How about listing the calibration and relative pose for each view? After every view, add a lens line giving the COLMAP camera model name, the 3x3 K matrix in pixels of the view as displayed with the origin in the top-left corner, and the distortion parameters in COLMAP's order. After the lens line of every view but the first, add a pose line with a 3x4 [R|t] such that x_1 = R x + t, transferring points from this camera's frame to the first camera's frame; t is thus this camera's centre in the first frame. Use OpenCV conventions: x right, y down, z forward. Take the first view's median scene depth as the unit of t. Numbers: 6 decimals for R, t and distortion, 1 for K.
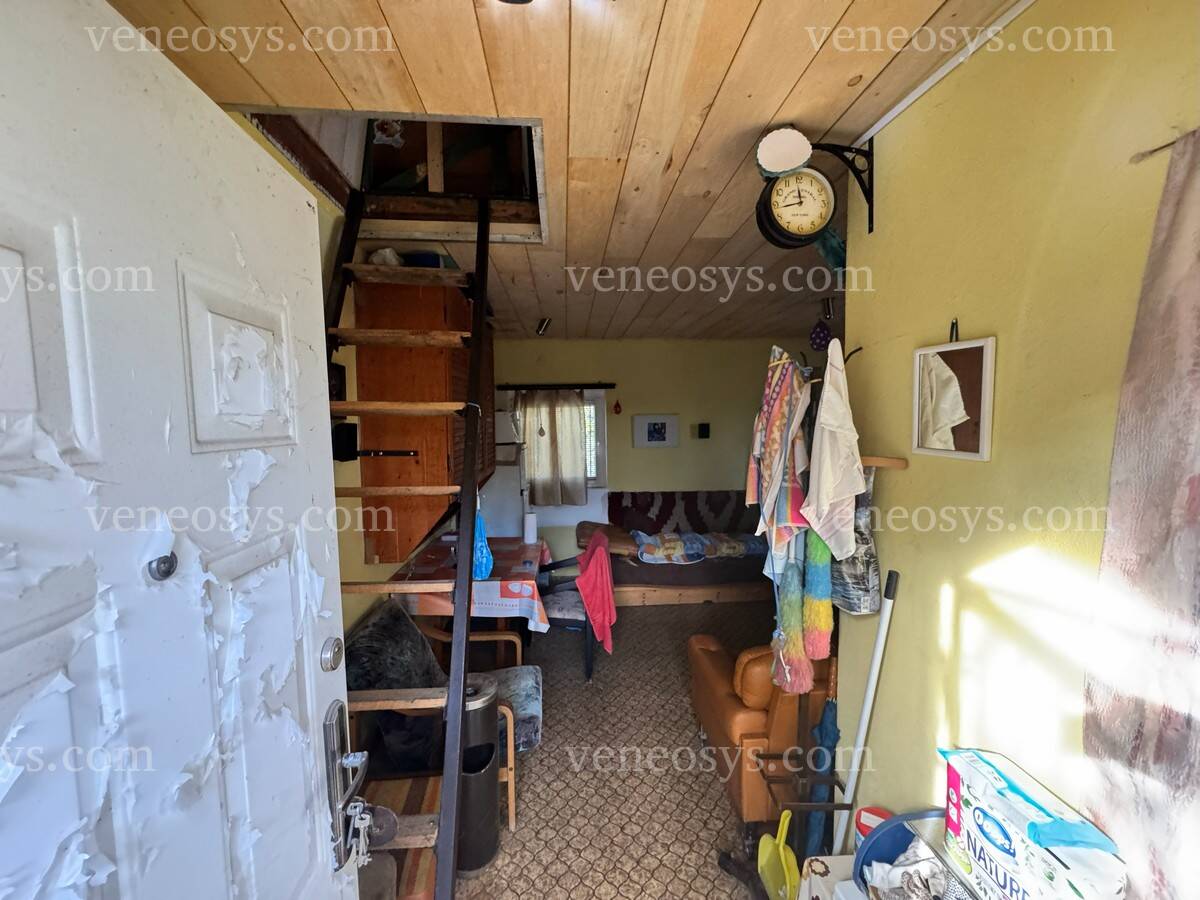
lens RADIAL K [[480.4, 0, 600.0], [0, 480.4, 452.0], [0, 0, 1]] dist [0.000820, 0.000237]
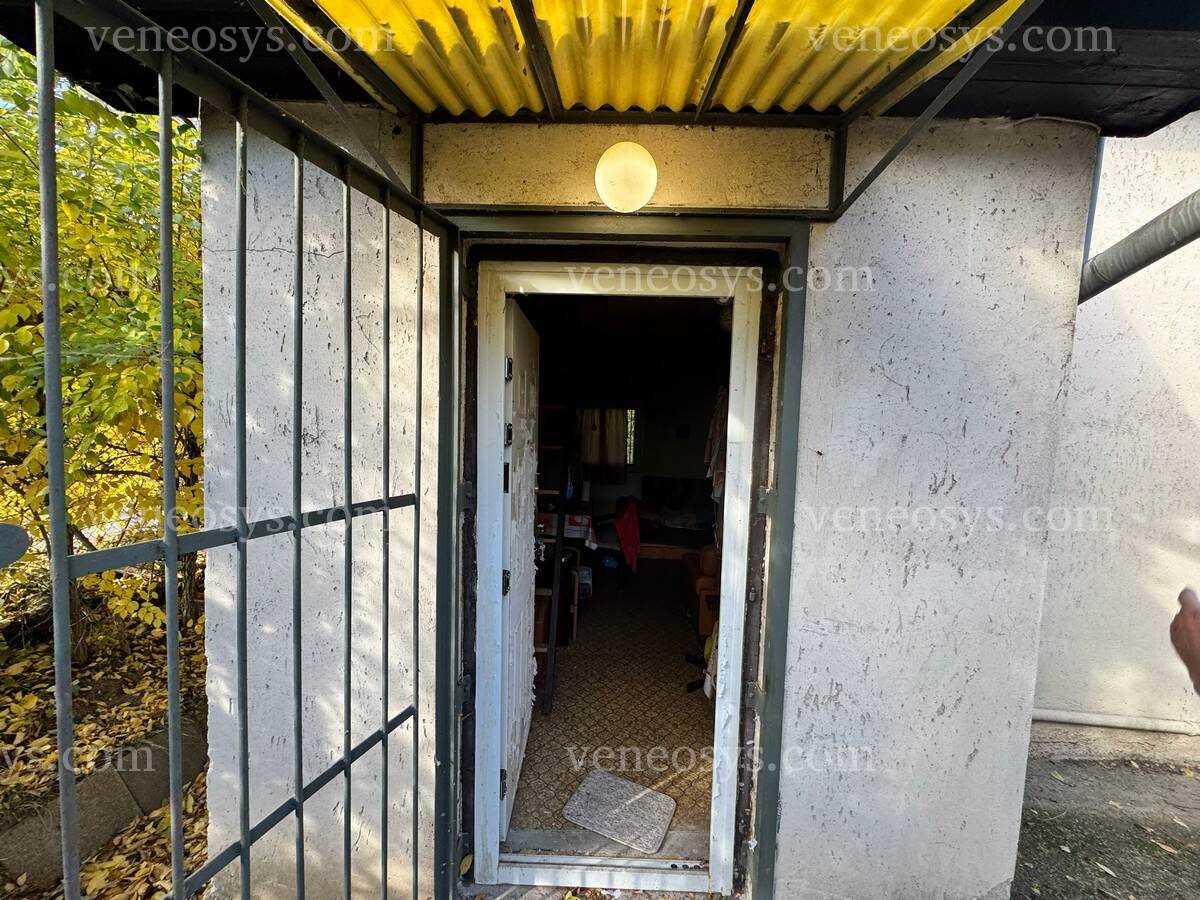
lens RADIAL K [[480.4, 0, 600.7], [0, 480.4, 450.8], [0, 0, 1]] dist [0.000820, 0.000237]
pose [[0.995056, 0.026743, -0.095649, 0.037776], [-0.027616, 0.999588, -0.007805, 0.038126], [0.095401, 0.010408, 0.995385, -0.445308]]
